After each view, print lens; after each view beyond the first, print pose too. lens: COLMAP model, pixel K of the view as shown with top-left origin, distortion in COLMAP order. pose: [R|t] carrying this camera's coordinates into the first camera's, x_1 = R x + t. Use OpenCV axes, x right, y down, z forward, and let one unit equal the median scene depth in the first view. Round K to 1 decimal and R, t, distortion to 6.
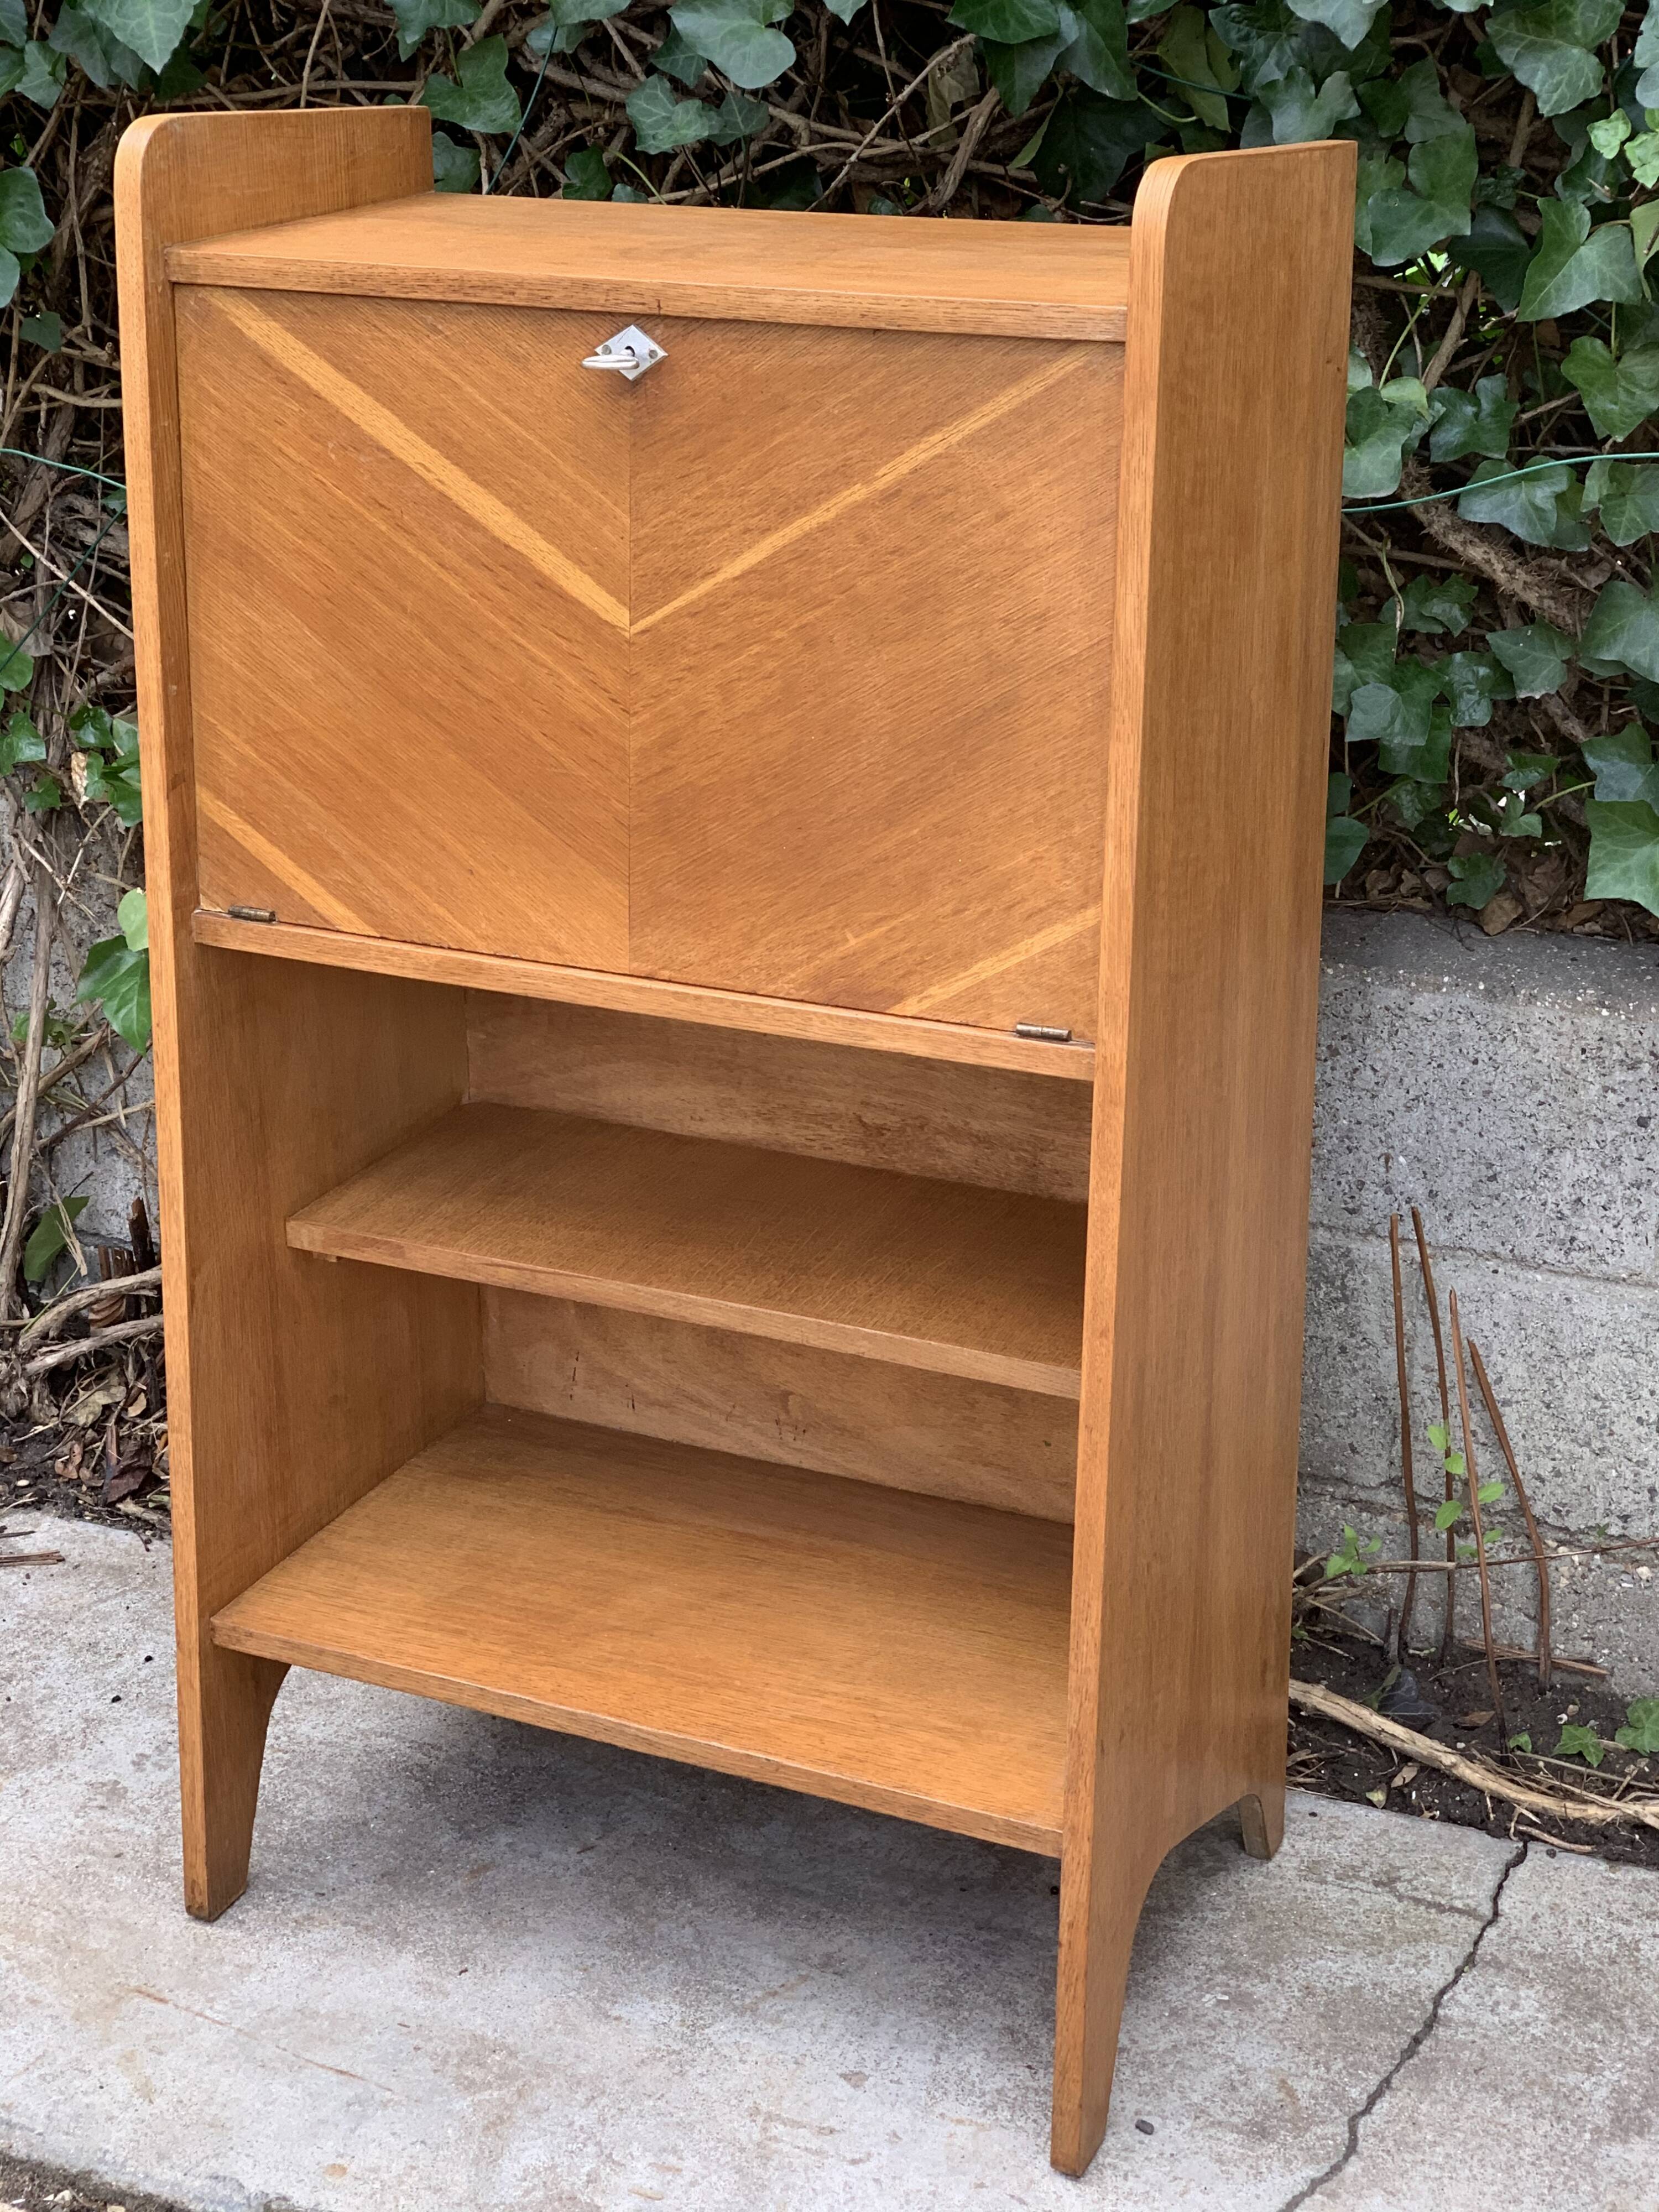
lens RADIAL K [[3410.6, 0, 829.4], [0, 3410.6, 1088.7], [0, 0, 1]] dist [0.029125, 0.000000]
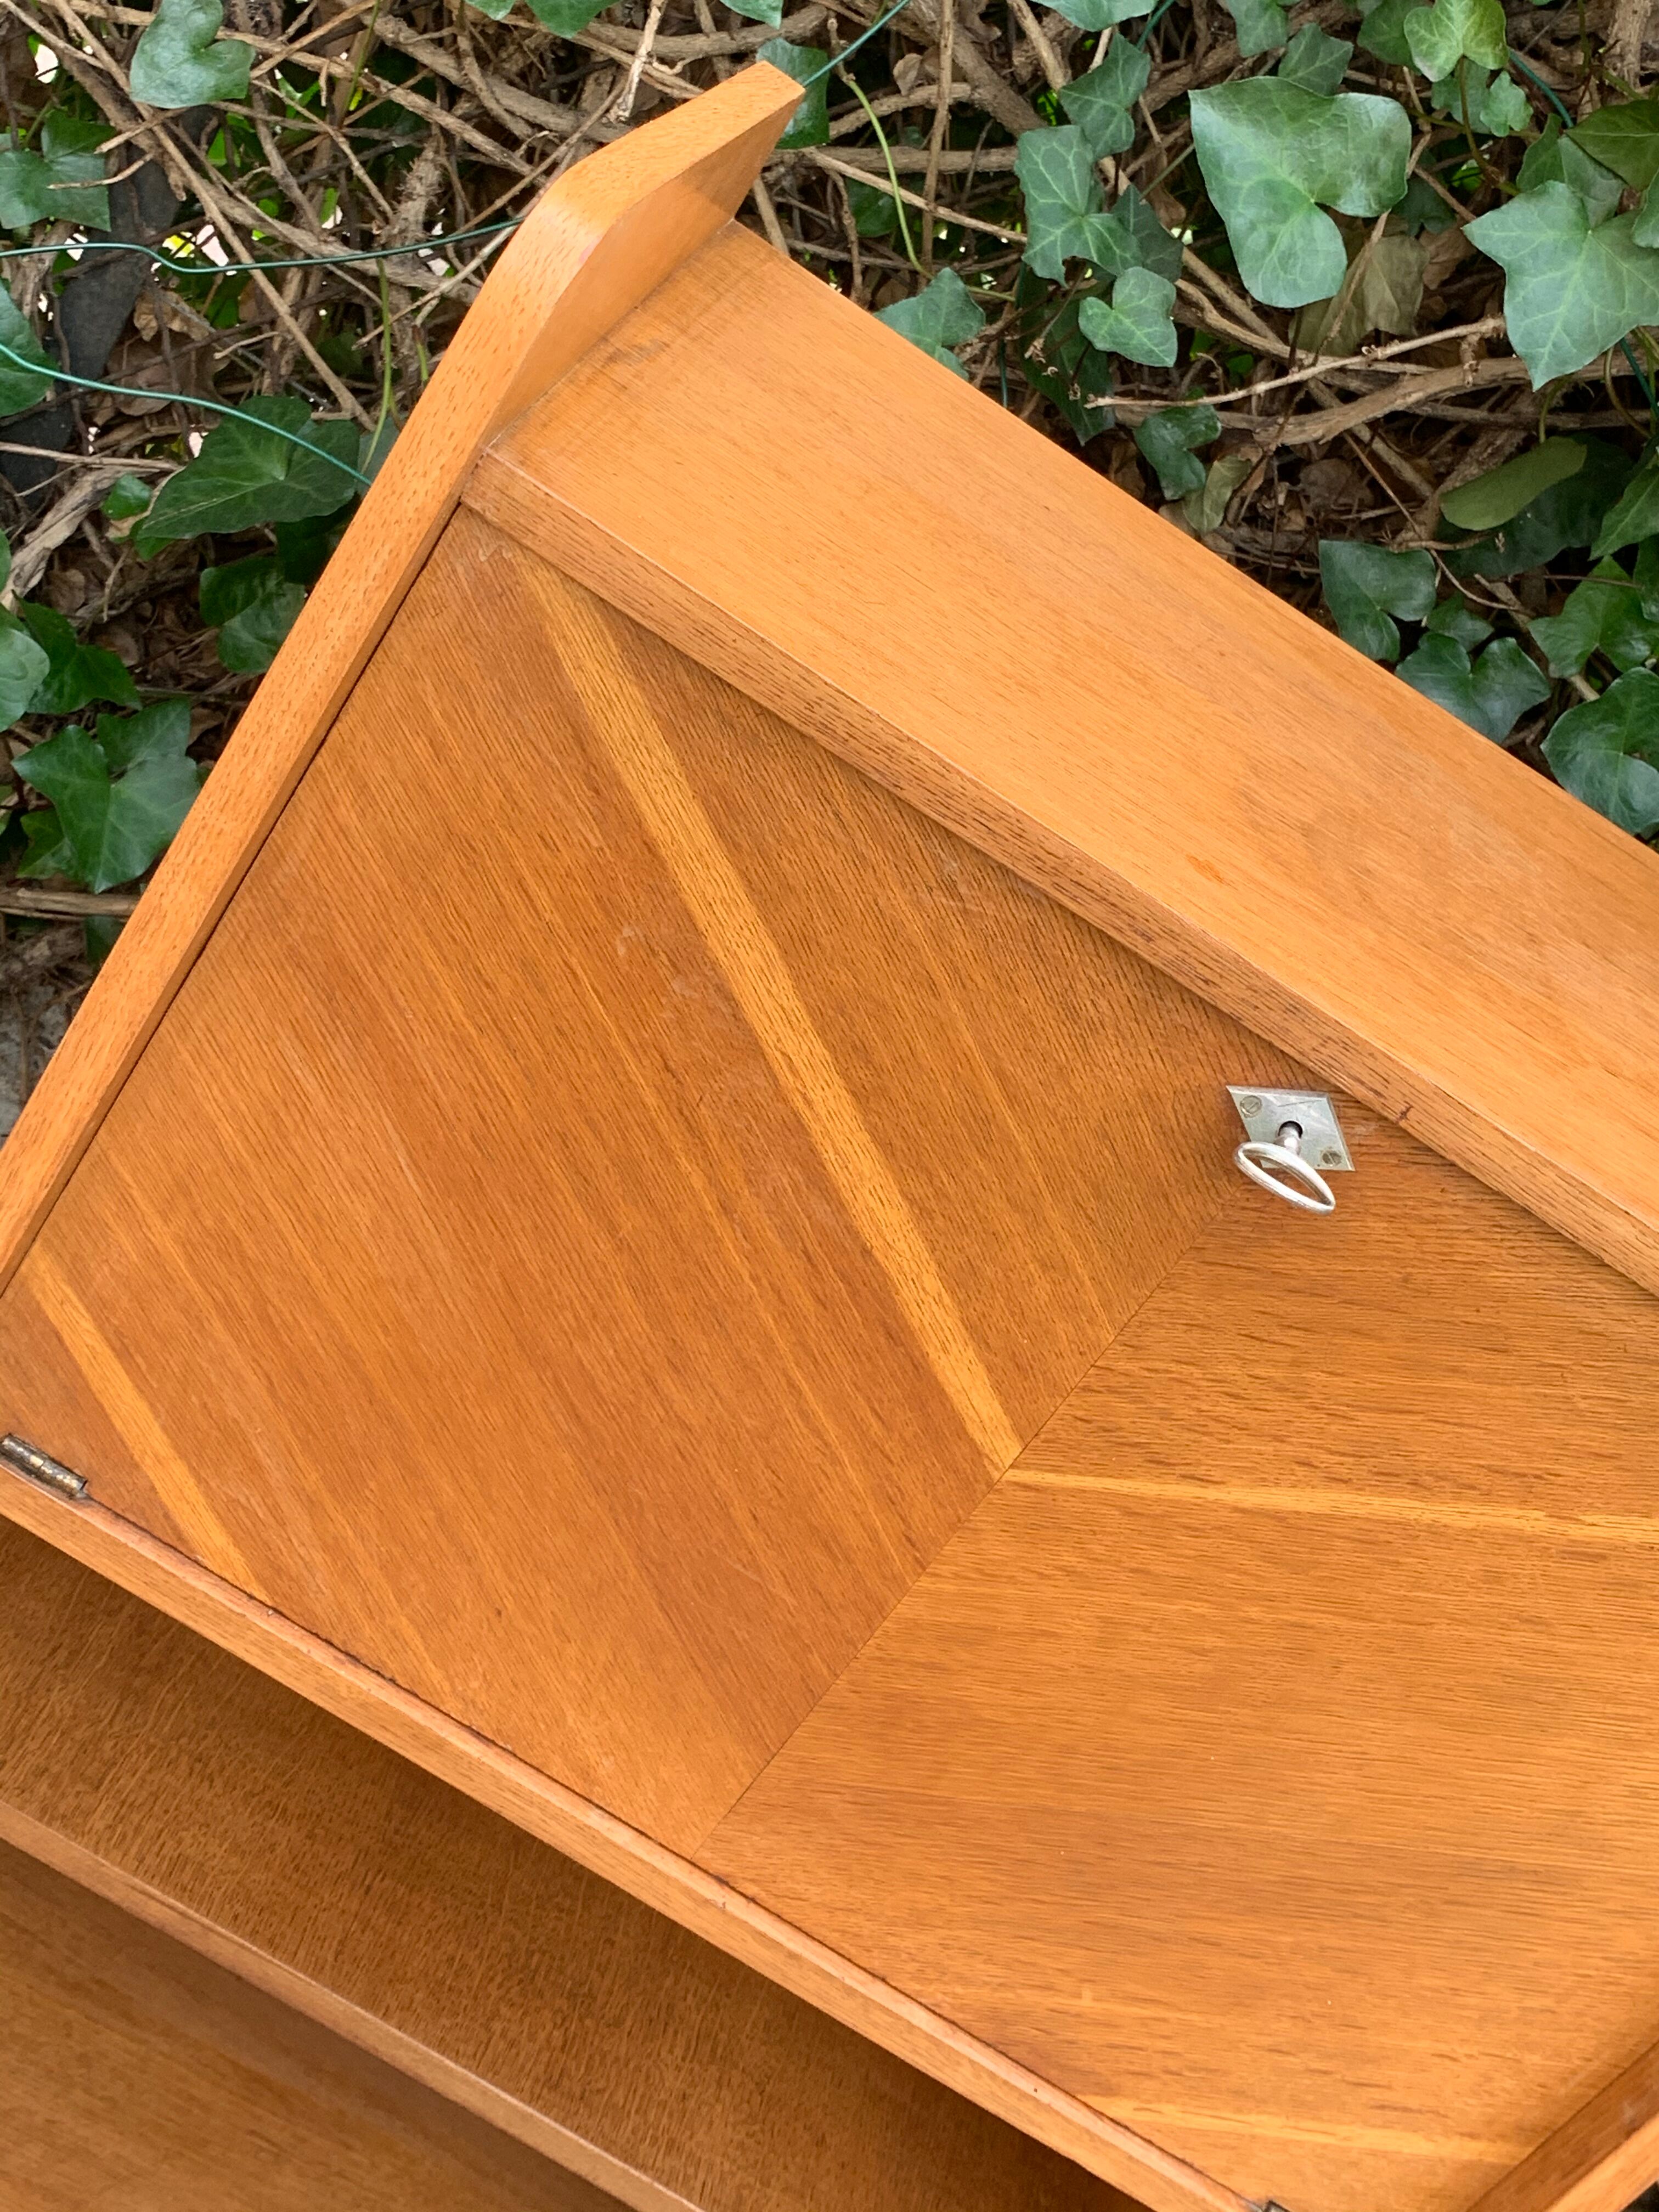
lens RADIAL K [[2791.4, 0, 853.2], [0, 2791.4, 1040.0], [0, 0, 1]] dist [0.061569, 0.000000]
pose [[0.829844, 0.299397, 0.470872, -0.285069], [-0.424462, 0.886469, 0.184404, -0.243204], [-0.362204, -0.352894, 0.862713, 0.562482]]
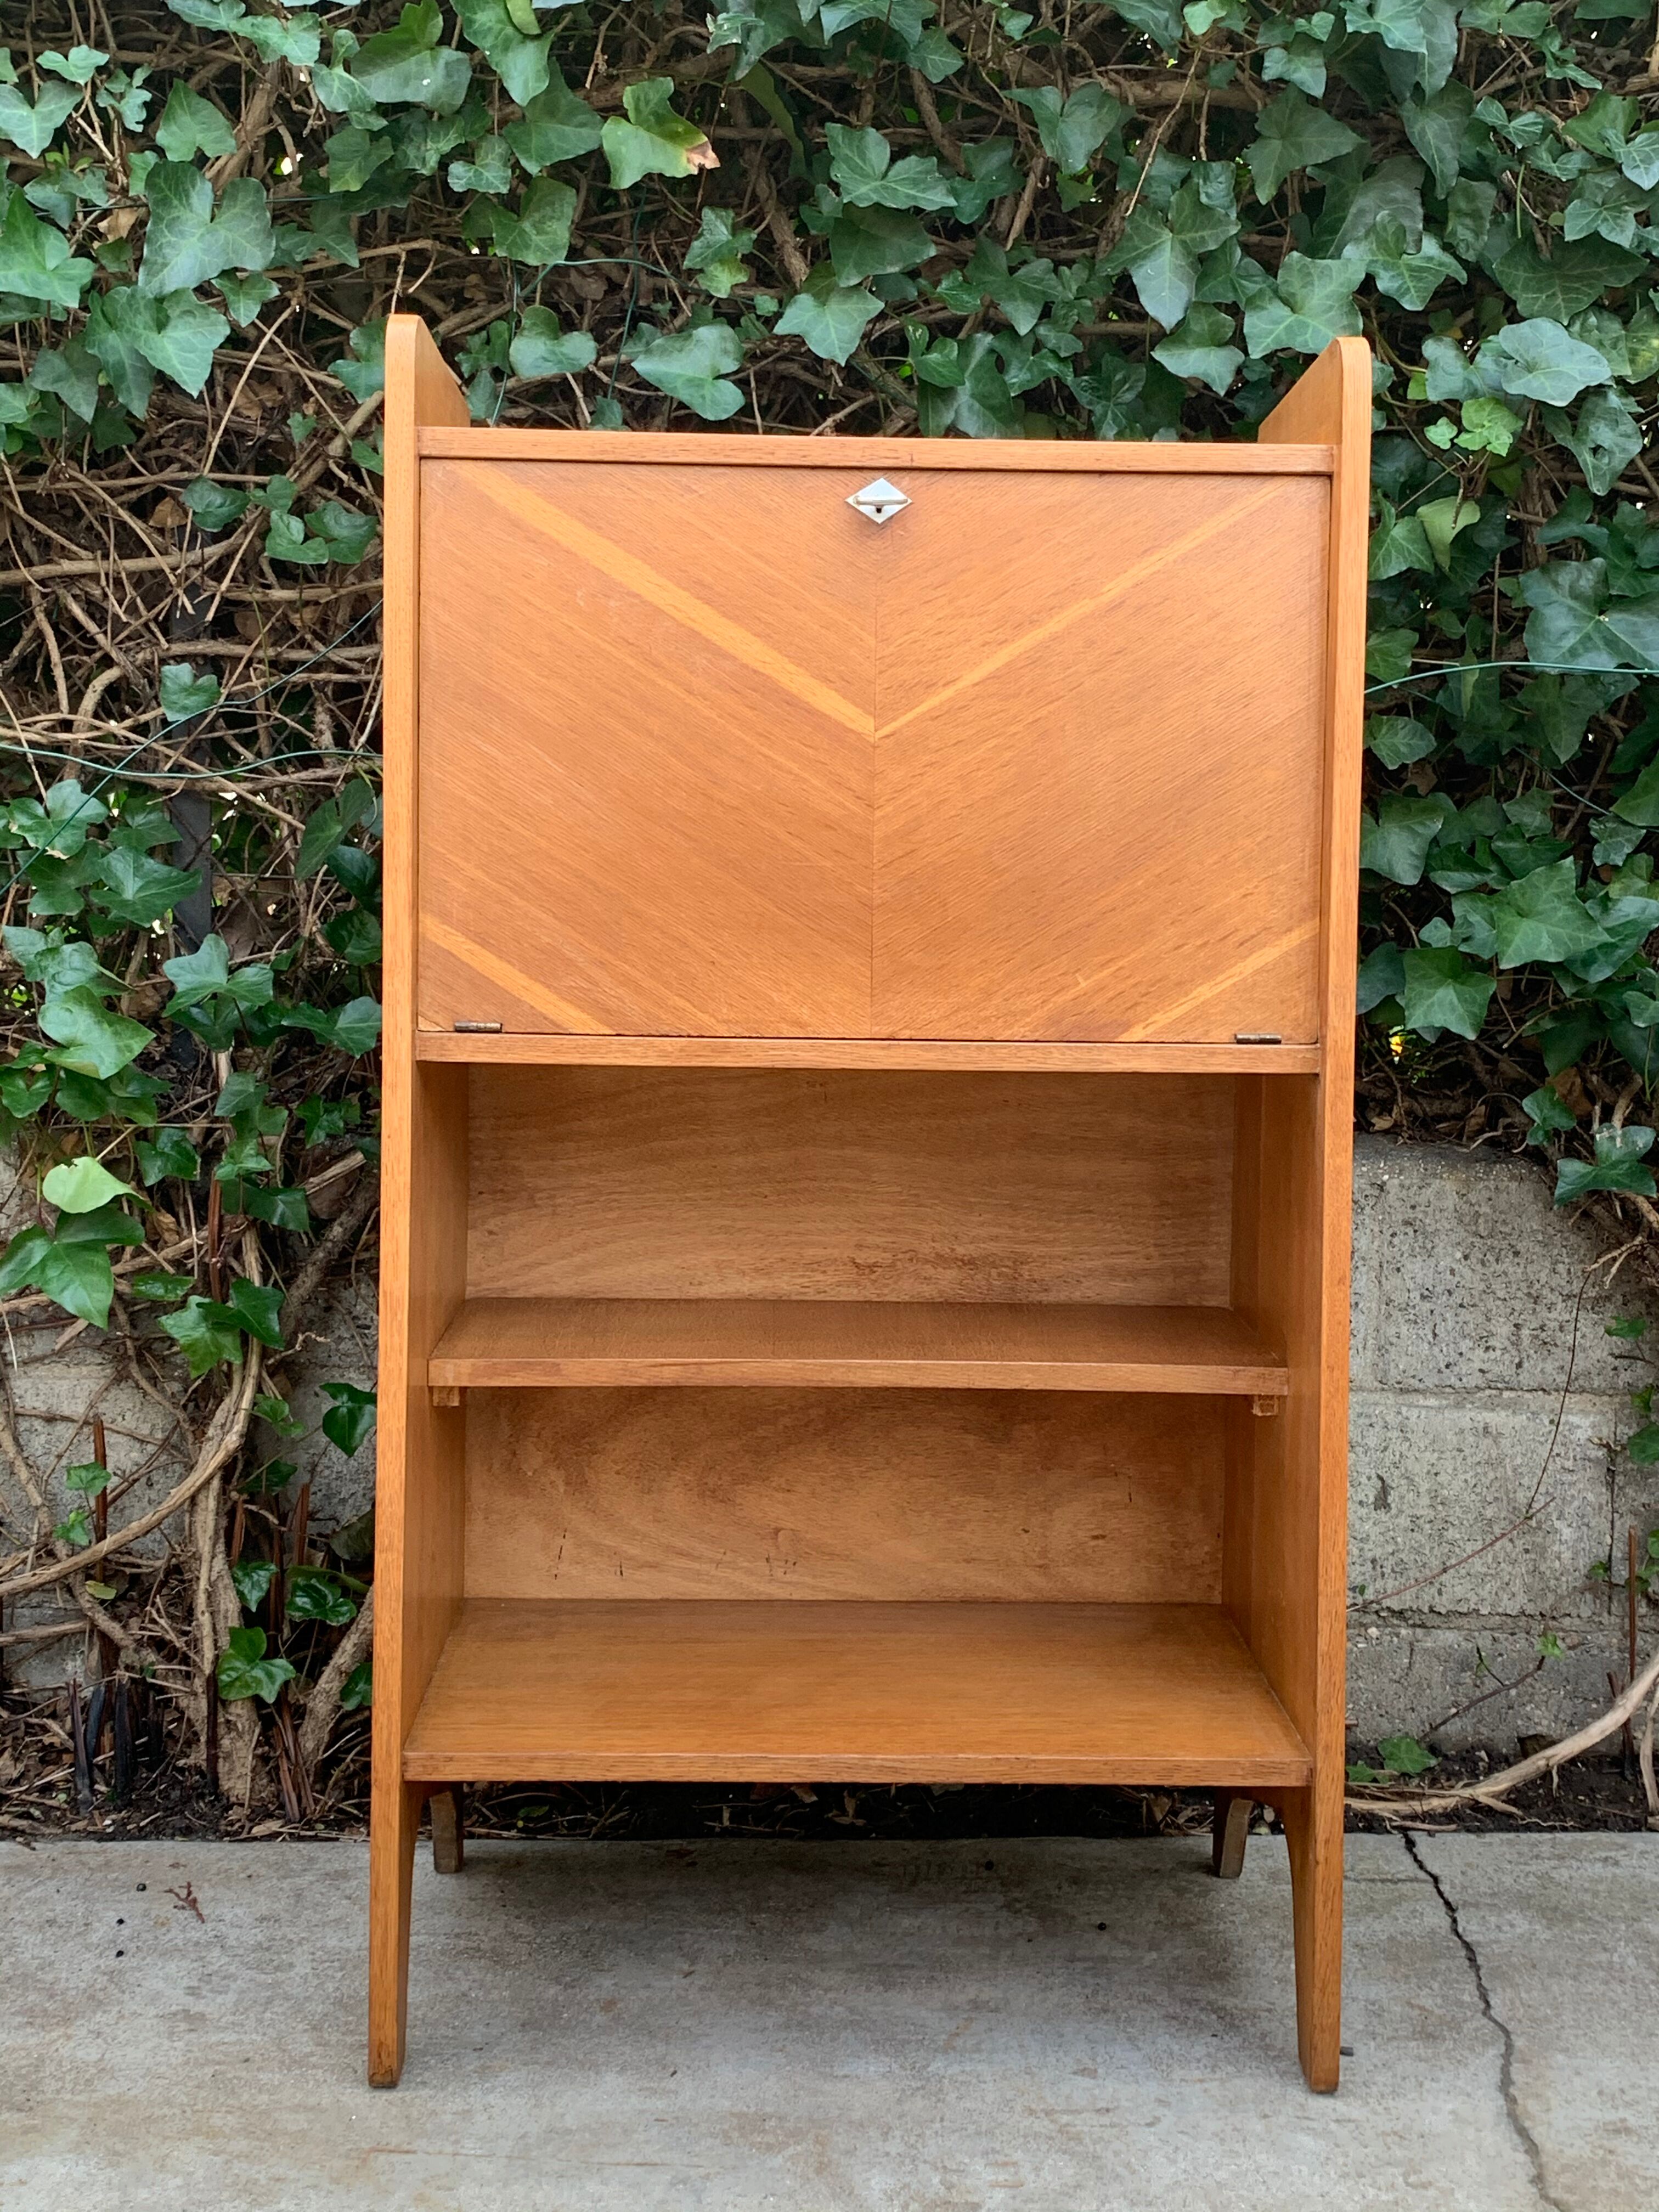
lens RADIAL K [[2673.0, 0, 841.1], [0, 2673.0, 1101.8], [0, 0, 1]] dist [0.050405, 0.000000]
pose [[0.893106, -0.023444, 0.449234, -0.433099], [0.138767, 0.964297, -0.225554, 0.173107], [-0.427907, 0.263783, 0.864473, 0.212818]]
